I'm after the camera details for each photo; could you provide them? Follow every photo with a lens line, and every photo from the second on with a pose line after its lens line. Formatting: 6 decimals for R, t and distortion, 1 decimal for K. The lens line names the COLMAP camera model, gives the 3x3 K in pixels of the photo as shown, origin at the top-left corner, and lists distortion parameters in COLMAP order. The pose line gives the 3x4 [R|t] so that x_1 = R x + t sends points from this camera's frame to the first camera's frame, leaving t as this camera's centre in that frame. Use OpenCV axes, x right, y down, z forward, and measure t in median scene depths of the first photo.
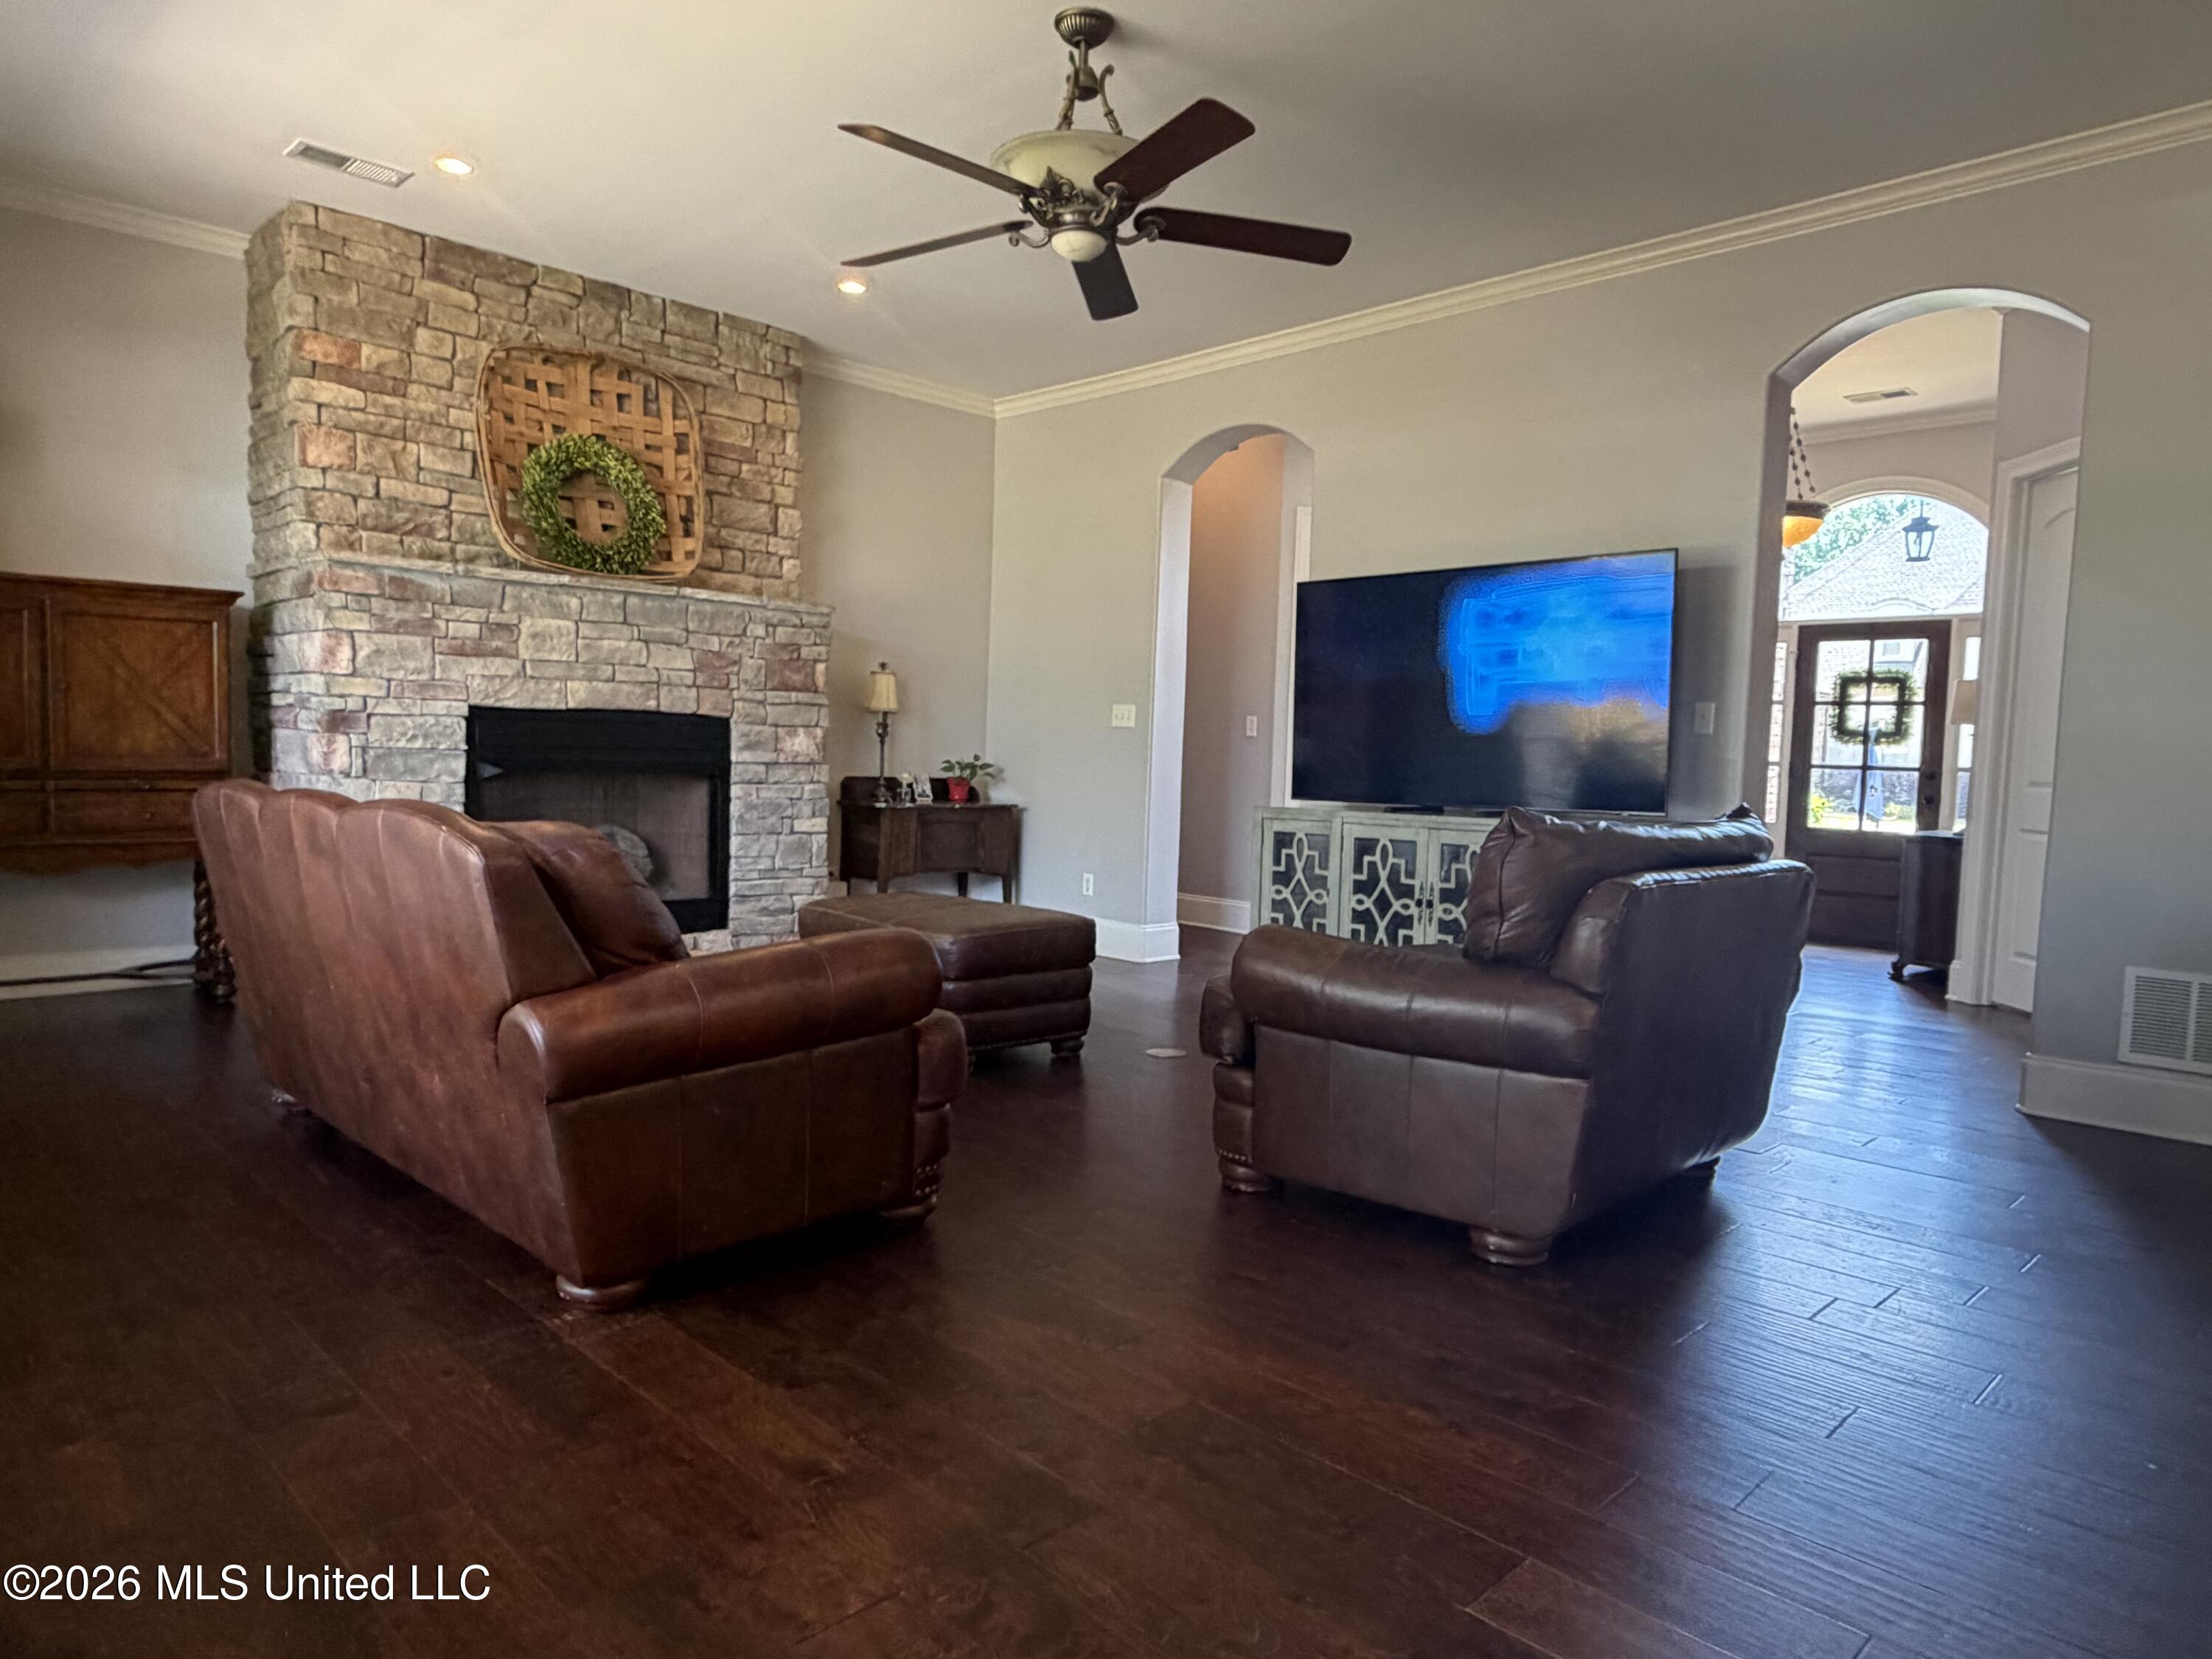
lens RADIAL K [[1393.1, 0, 1106.0], [0, 1393.1, 829.5], [0, 0, 1]] dist [-0.003566, -0.000428]
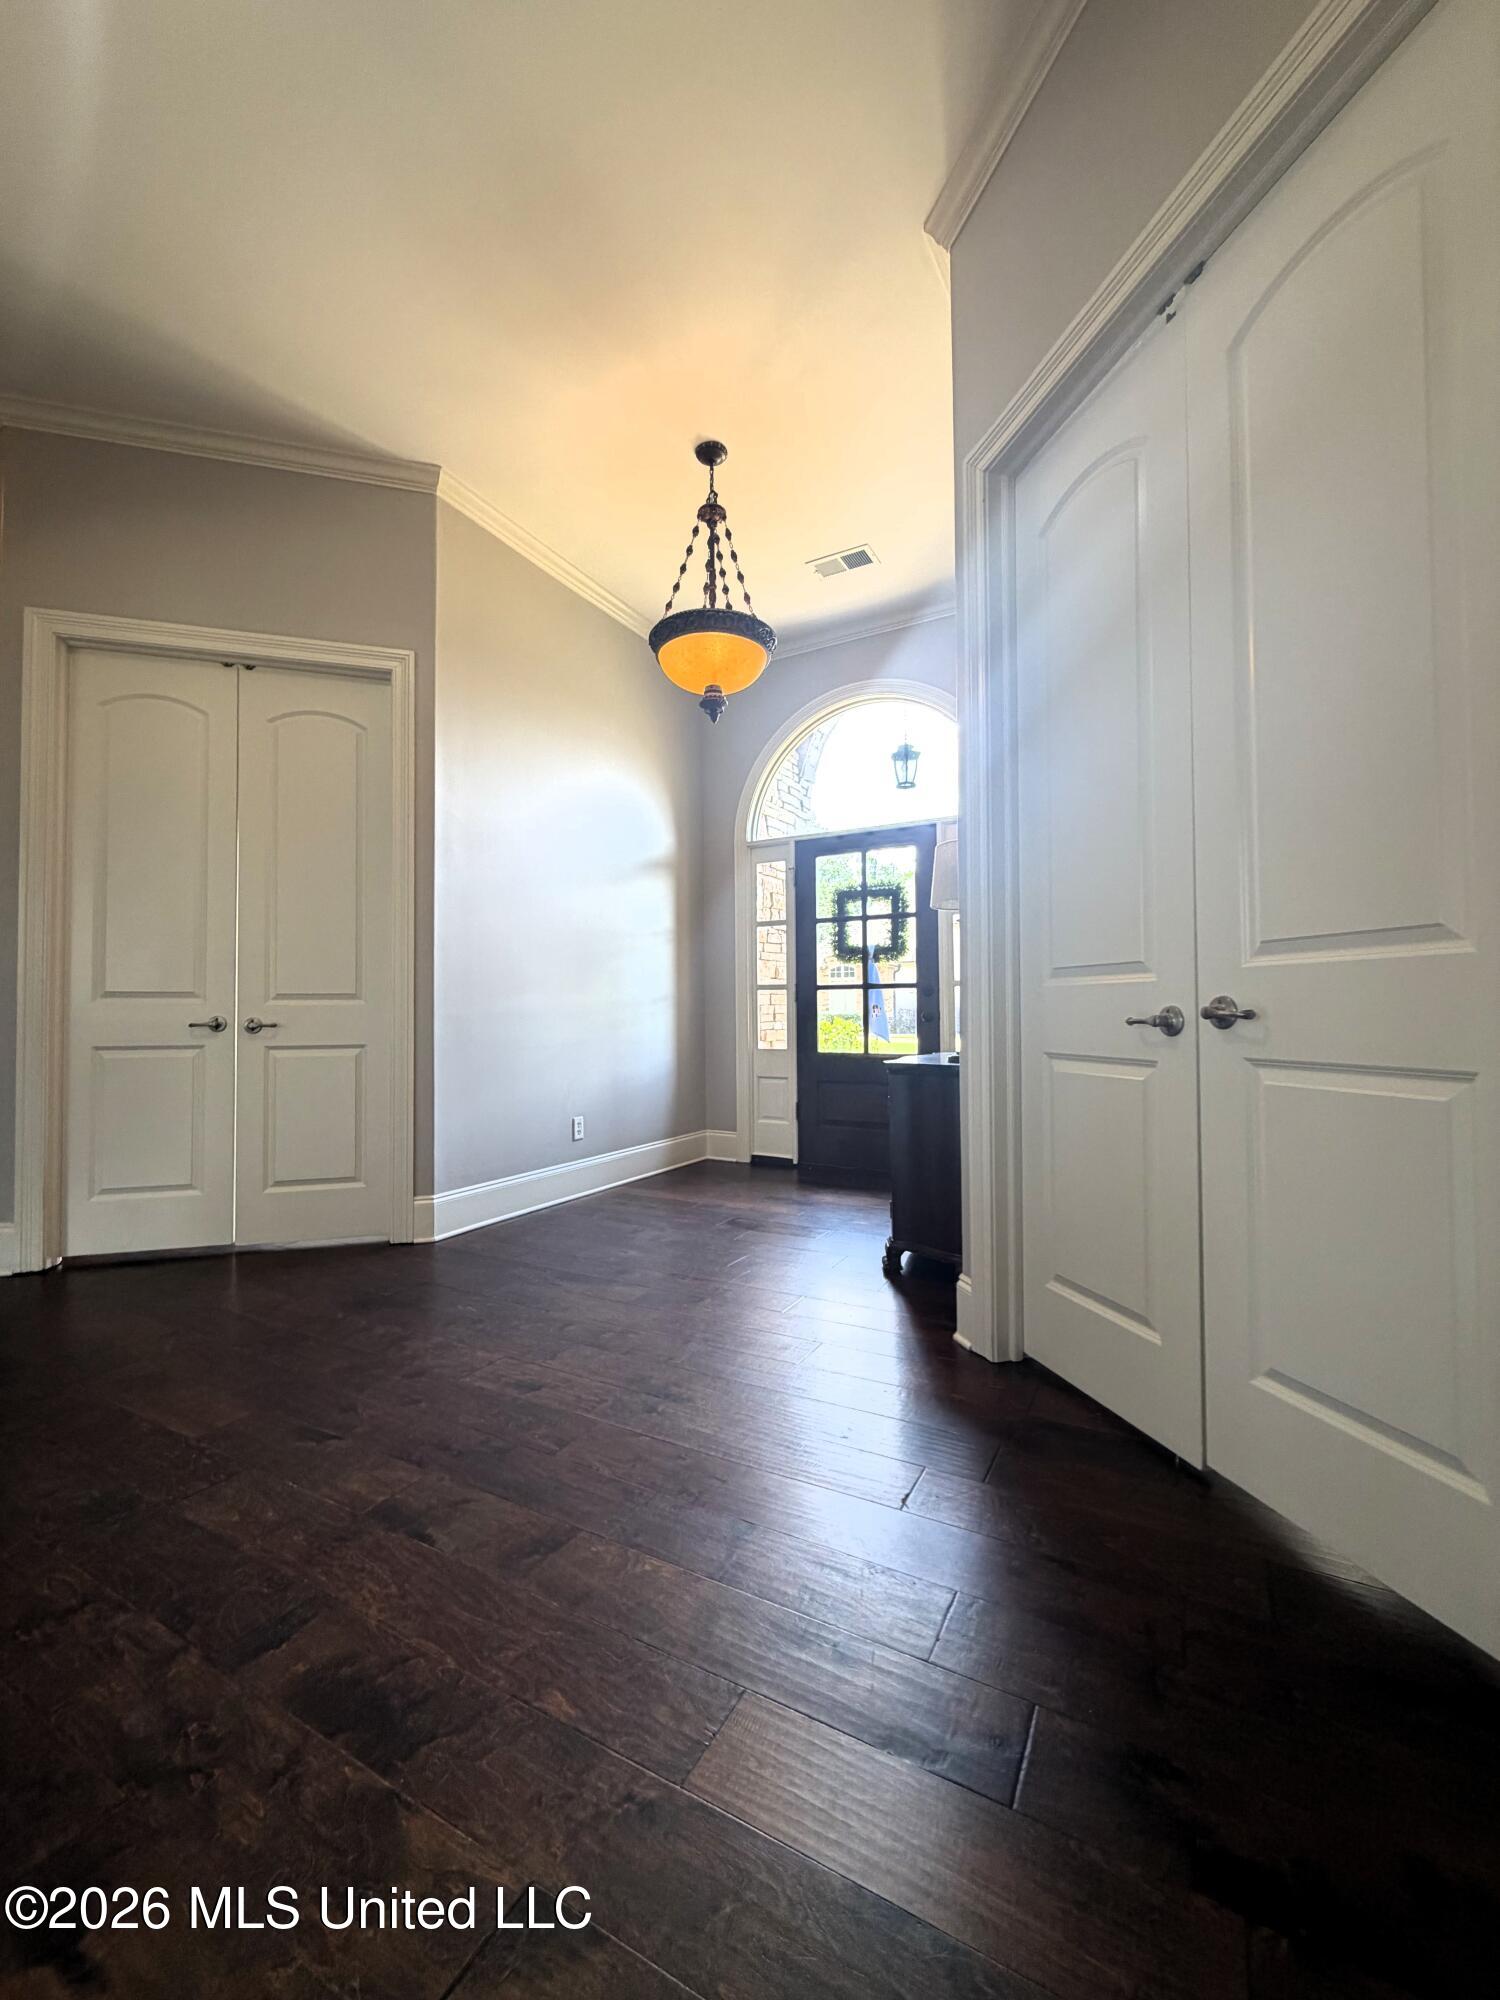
lens RADIAL K [[798.6, 0, 750.0], [0, 798.6, 1000.0], [0, 0, 1]] dist [0.001083, 0.000053]
pose [[0.958122, -0.039063, 0.283685, 0.317944], [0.058989, 0.996329, -0.062040, -0.006413], [-0.280220, 0.076176, 0.956908, 0.508484]]
